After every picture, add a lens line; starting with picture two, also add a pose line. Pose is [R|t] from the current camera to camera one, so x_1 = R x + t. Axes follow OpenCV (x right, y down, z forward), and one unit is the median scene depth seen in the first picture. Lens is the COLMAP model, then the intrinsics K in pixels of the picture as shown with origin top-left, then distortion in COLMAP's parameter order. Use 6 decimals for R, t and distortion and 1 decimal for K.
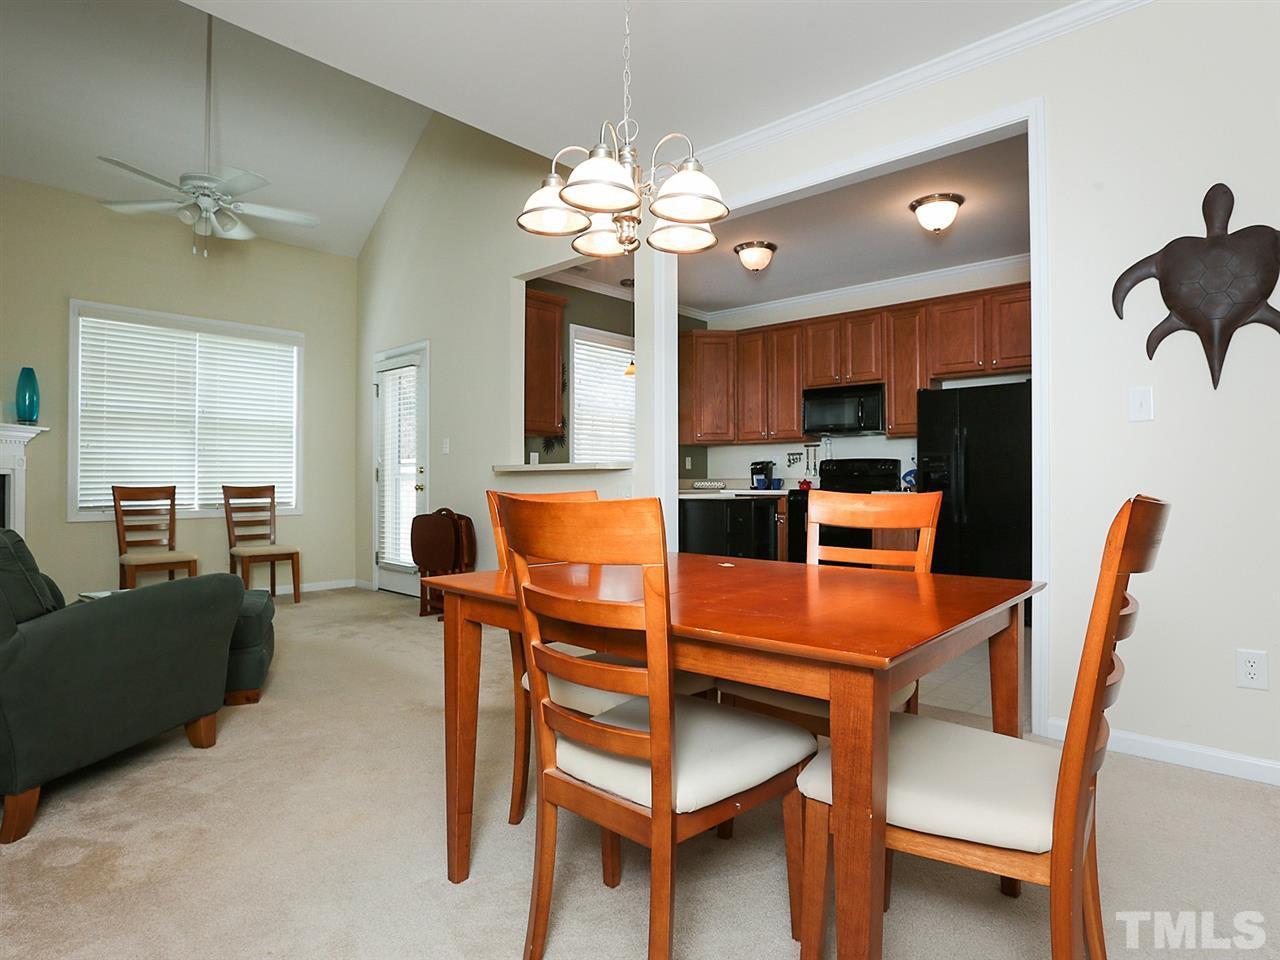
lens RADIAL K [[747.5, 0, 640.0], [0, 747.5, 480.0], [0, 0, 1]] dist [-0.010288, -0.000314]
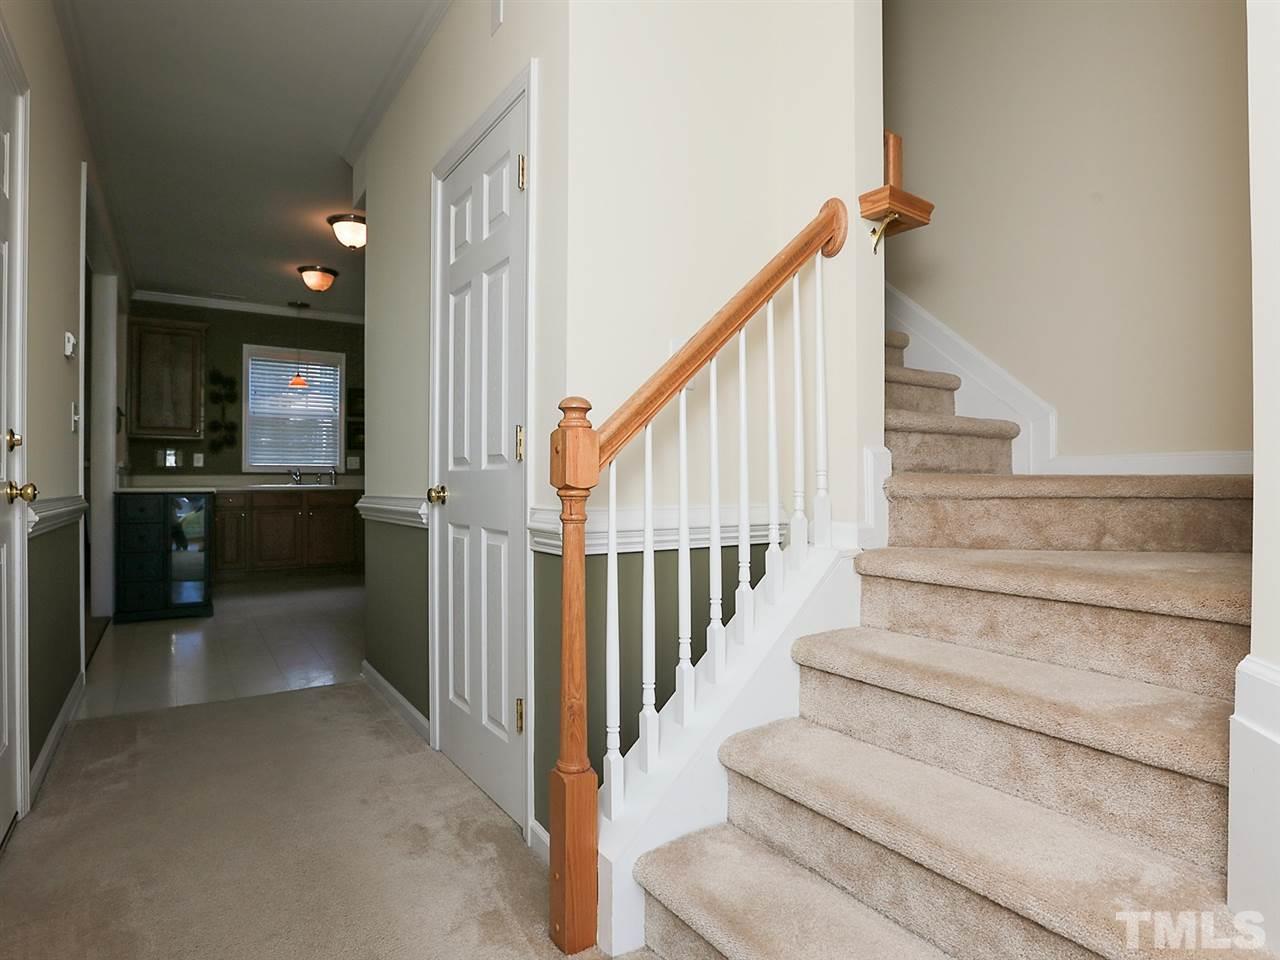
lens RADIAL K [[731.9, 0, 640.0], [0, 731.9, 480.0], [0, 0, 1]] dist [-0.003327, 0.000490]
pose [[0.963123, 0.005517, -0.269004, 0.758870], [-0.003088, 0.999951, 0.009452, -0.007779], [0.269043, -0.008272, 0.963093, 0.060771]]
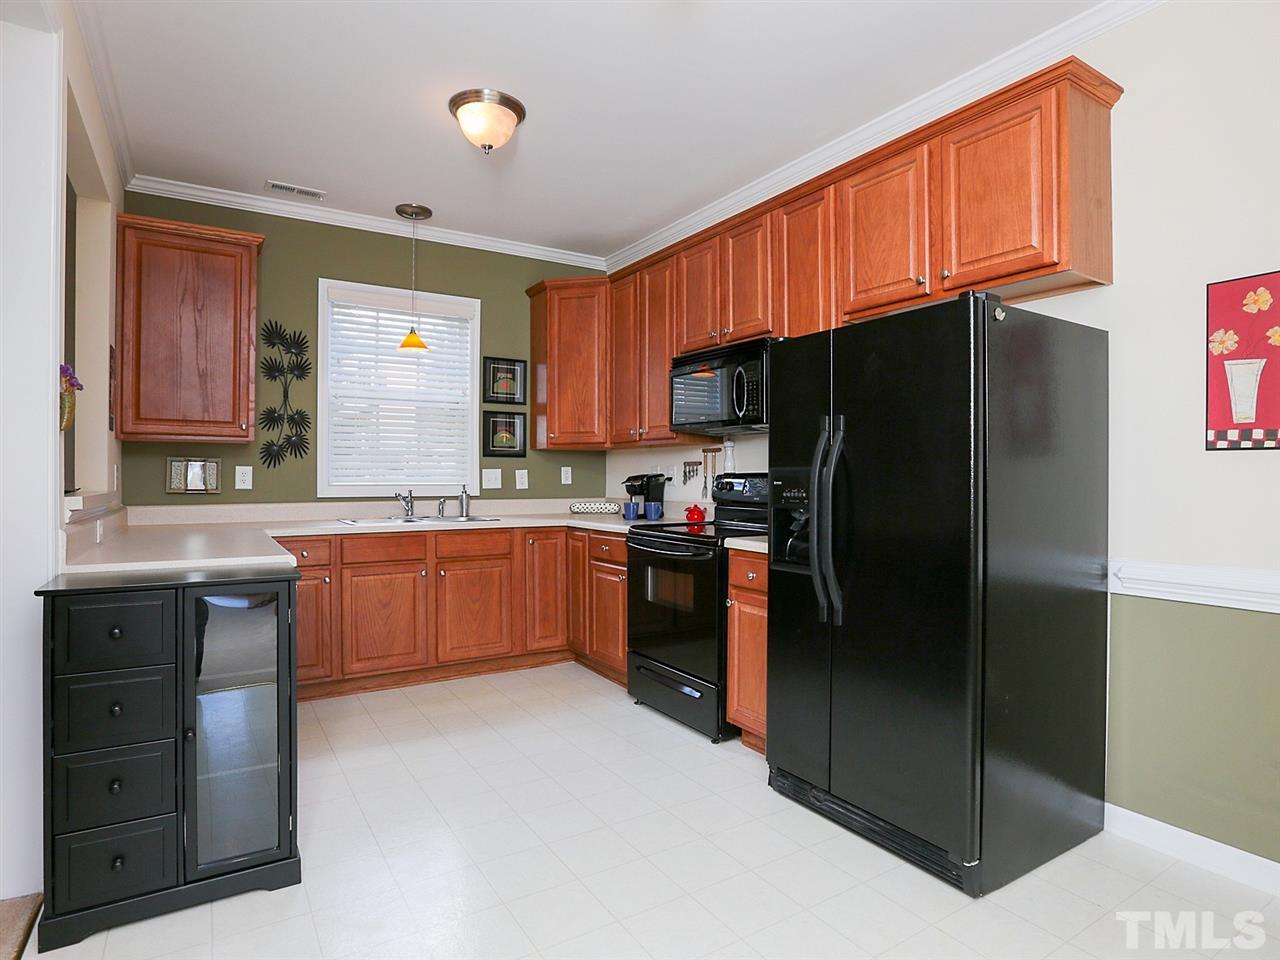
lens RADIAL K [[710.0, 0, 640.8], [0, 710.0, 474.4], [0, 0, 1]] dist [0.000993, -0.000091]
pose [[0.961810, -0.001283, -0.273715, 0.341437], [0.001408, 0.999999, 0.000261, -0.026662], [0.273715, -0.000636, 0.961811, 0.427325]]
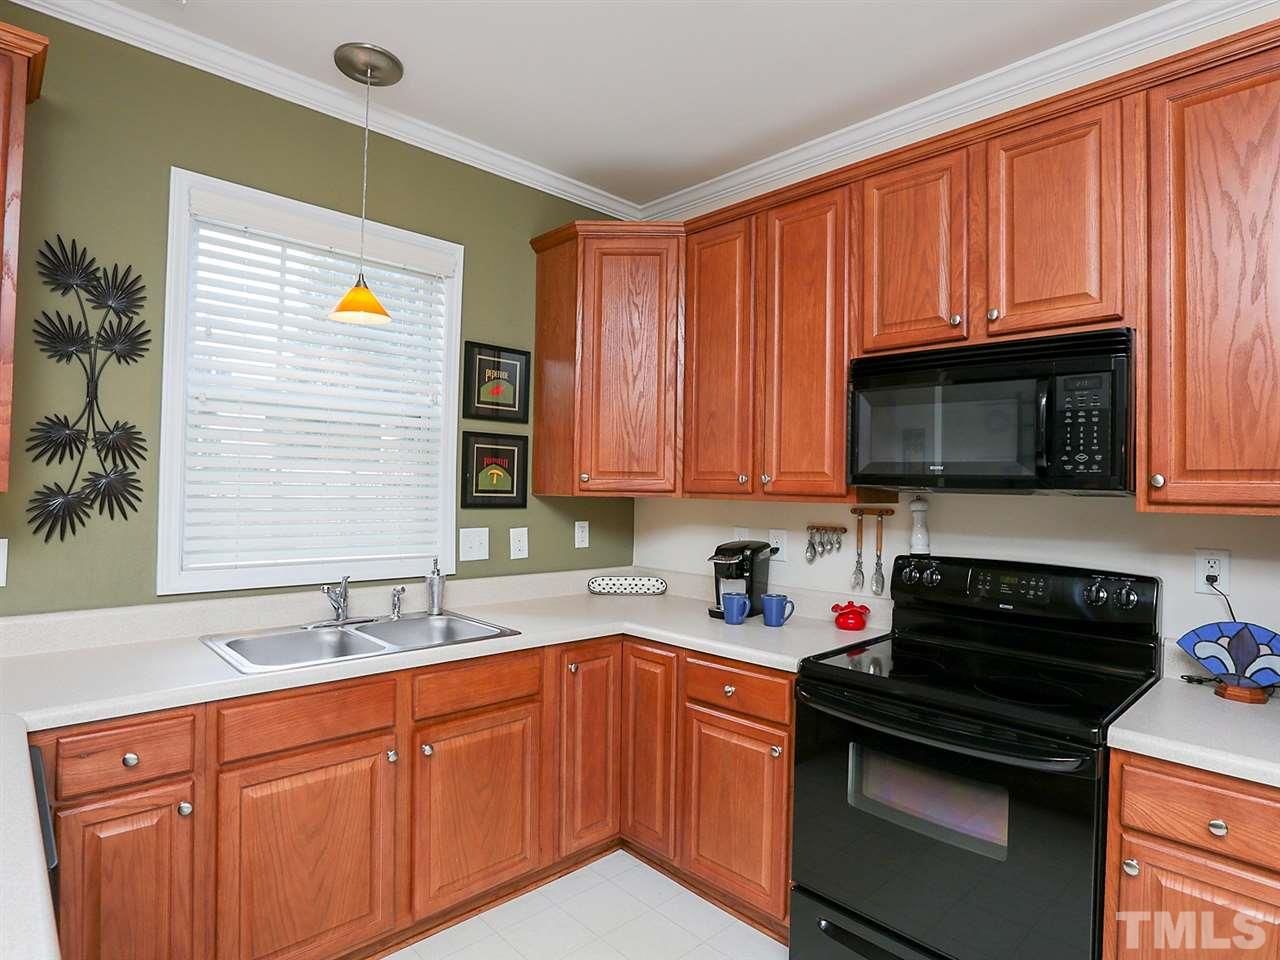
lens RADIAL K [[689.9, 0, 640.0], [0, 689.9, 480.0], [0, 0, 1]] dist [-0.037781, 0.019153]
pose [[0.997674, 0.017379, -0.065918, 0.137681], [-0.017783, 0.999827, -0.005540, -0.059281], [0.065810, 0.006700, 0.997810, 0.653702]]
